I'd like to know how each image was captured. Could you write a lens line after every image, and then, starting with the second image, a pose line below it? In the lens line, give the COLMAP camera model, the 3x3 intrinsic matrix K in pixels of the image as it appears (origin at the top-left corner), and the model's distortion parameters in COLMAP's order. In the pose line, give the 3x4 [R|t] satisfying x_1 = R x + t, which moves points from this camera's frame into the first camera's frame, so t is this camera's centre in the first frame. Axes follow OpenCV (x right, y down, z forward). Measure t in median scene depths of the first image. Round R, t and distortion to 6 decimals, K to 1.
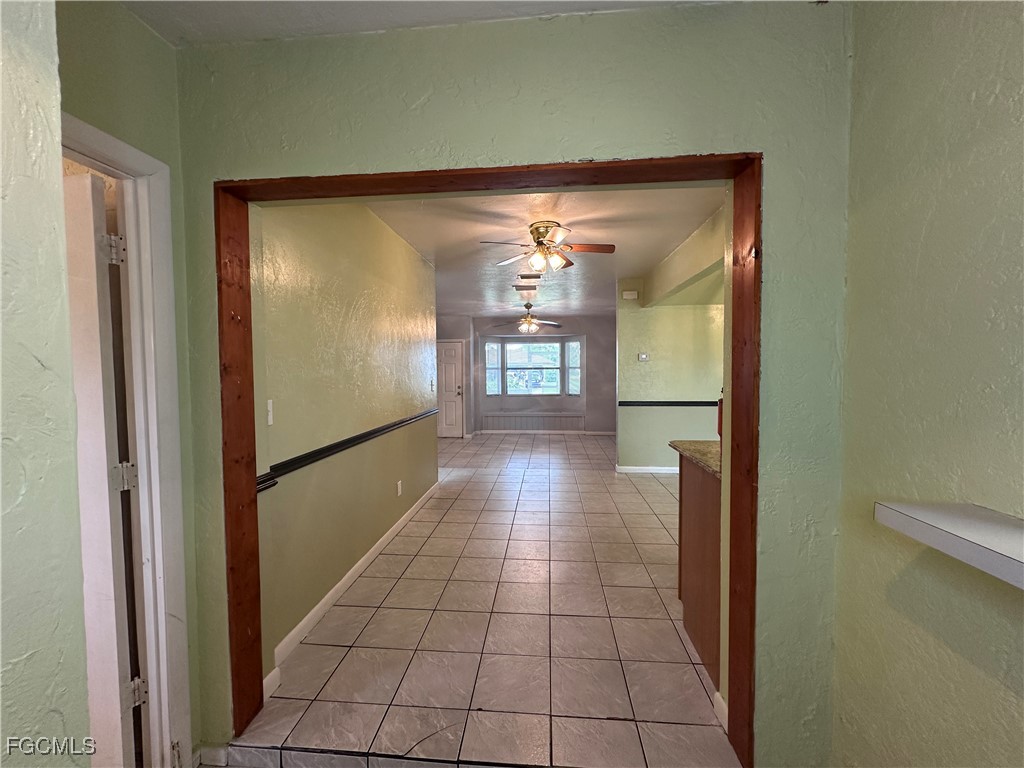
lens RADIAL K [[410.6, 0, 512.9], [0, 410.6, 384.9], [0, 0, 1]] dist [-0.000103, 0.000336]
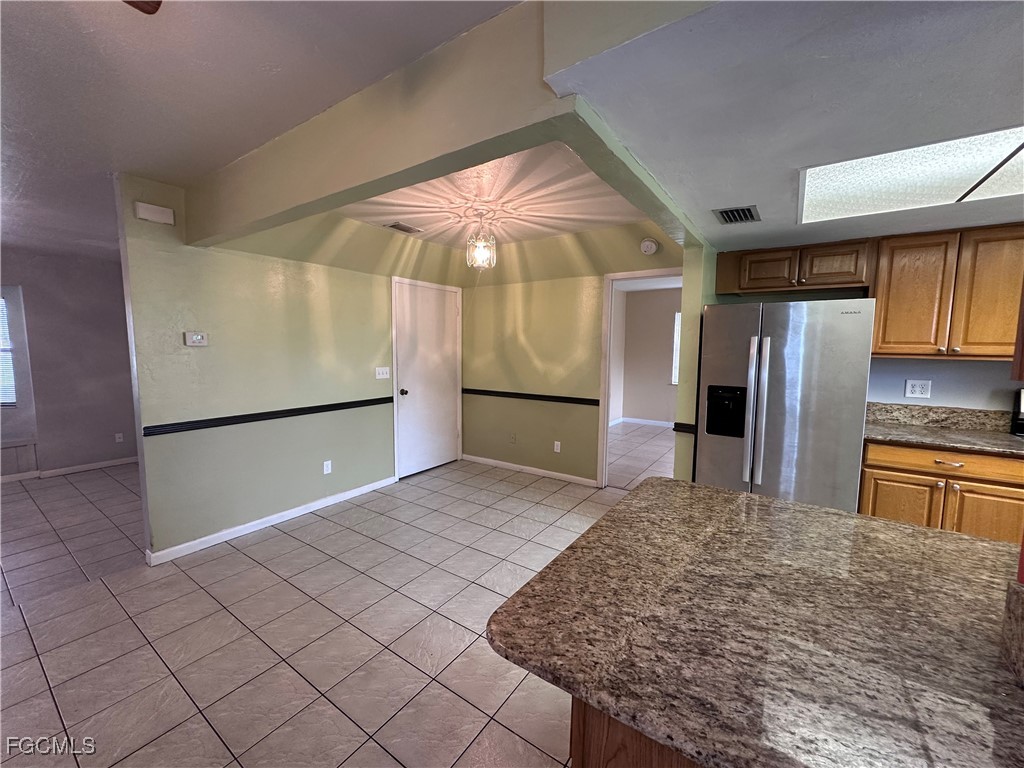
lens RADIAL K [[410.6, 0, 512.9], [0, 410.6, 384.9], [0, 0, 1]] dist [-0.000103, 0.000336]
pose [[0.499139, -0.073588, 0.863392, 0.033882], [0.024073, 0.997181, 0.071074, -0.021574], [-0.866188, -0.014691, 0.499503, 0.220676]]
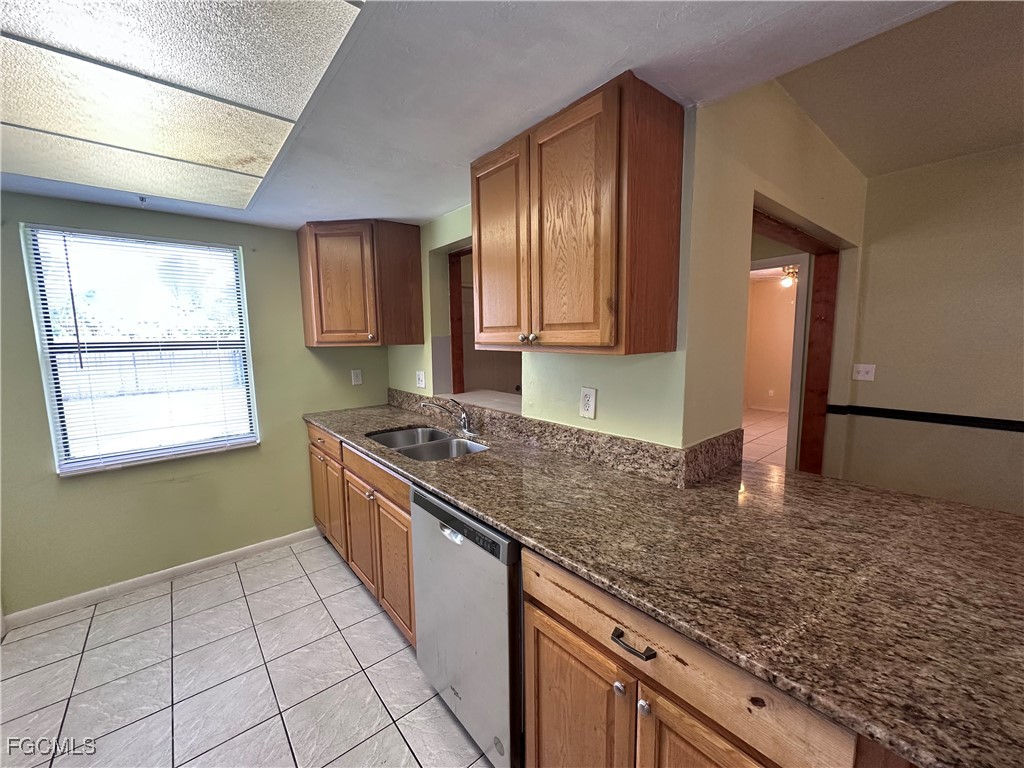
lens RADIAL K [[410.6, 0, 512.9], [0, 410.6, 384.9], [0, 0, 1]] dist [-0.000103, 0.000336]
pose [[-0.708482, 0.099499, -0.698680, 0.309052], [-0.012266, 0.988126, 0.153157, -0.023439], [0.705623, 0.117079, -0.698849, 0.236227]]
